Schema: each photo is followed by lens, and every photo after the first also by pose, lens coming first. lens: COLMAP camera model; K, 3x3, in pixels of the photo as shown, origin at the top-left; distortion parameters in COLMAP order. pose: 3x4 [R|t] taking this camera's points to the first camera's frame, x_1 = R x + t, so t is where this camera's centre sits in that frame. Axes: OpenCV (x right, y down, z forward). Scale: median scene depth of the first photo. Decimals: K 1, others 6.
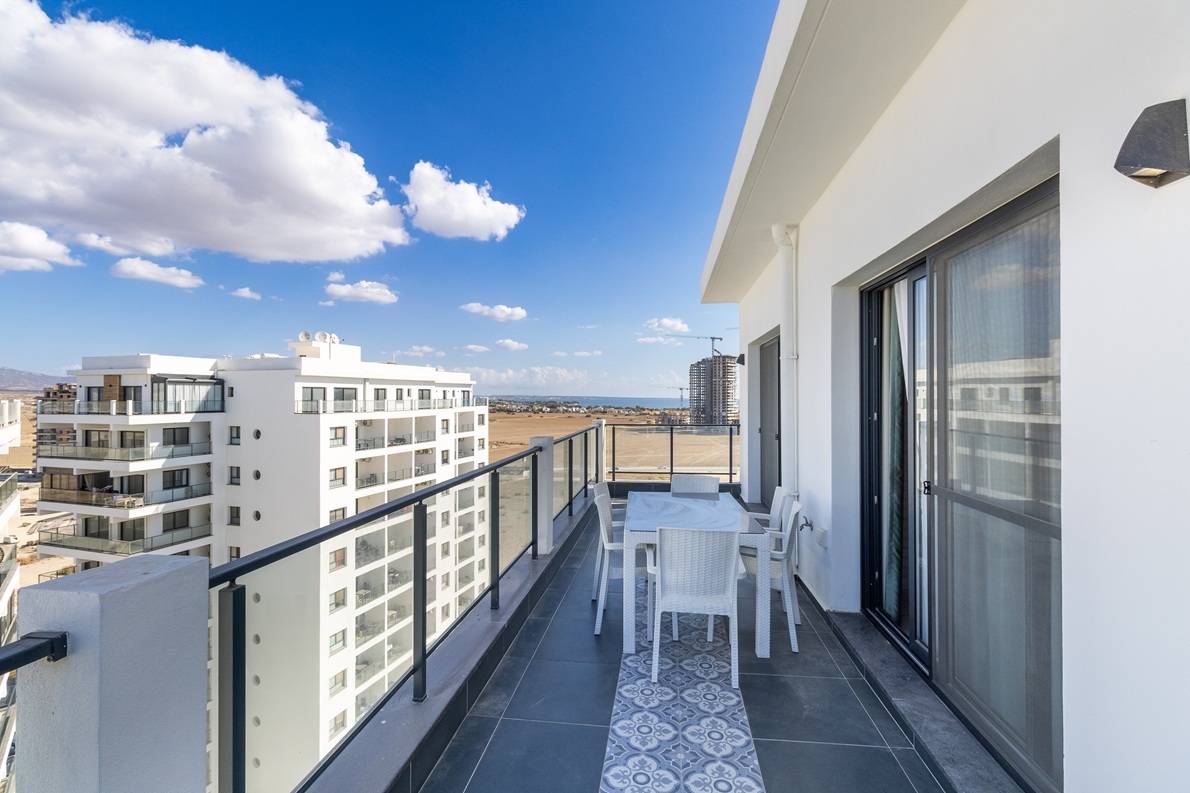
lens RADIAL K [[542.2, 0, 595.0], [0, 542.2, 396.5], [0, 0, 1]] dist [0.002696, 0.000549]
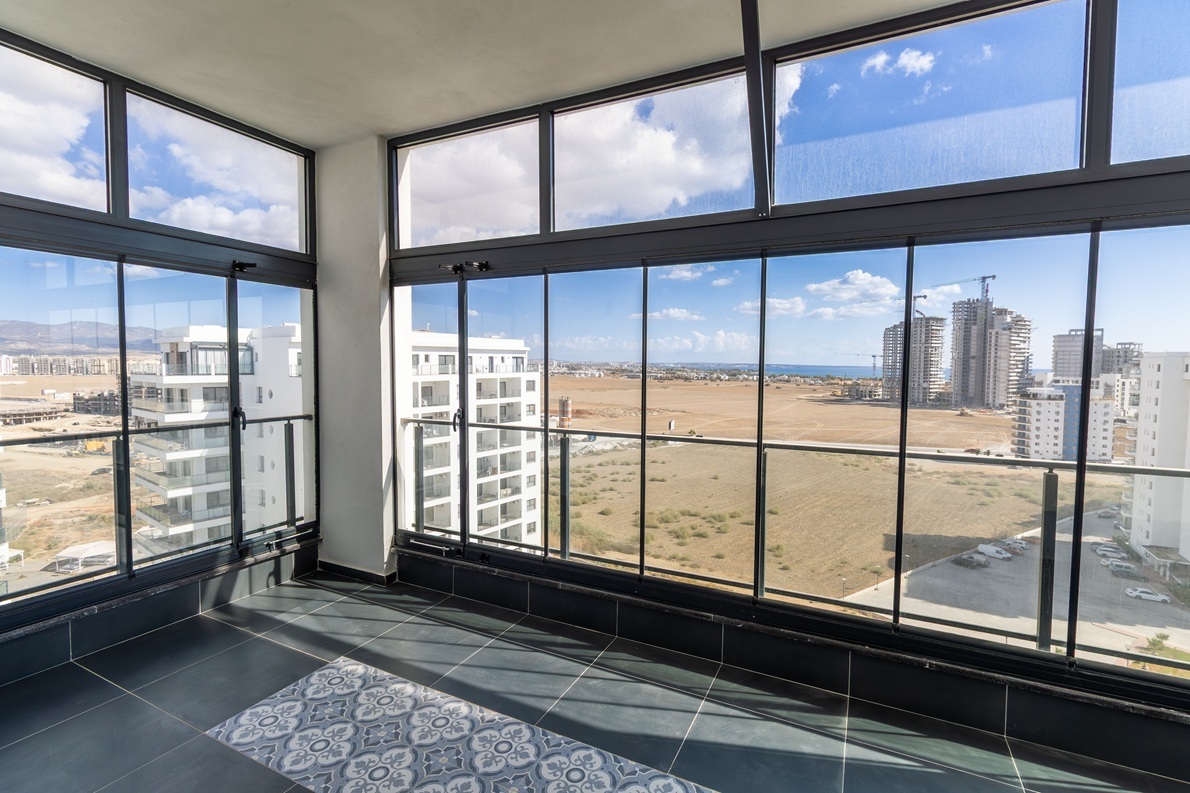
lens RADIAL K [[539.5, 0, 598.2], [0, 539.5, 377.9], [0, 0, 1]] dist [-0.001889, 0.000401]
pose [[0.943968, 0.014915, -0.329700, 0.335772], [-0.006133, 0.999599, 0.027660, -0.000431], [0.329980, -0.024088, 0.943680, 0.129650]]
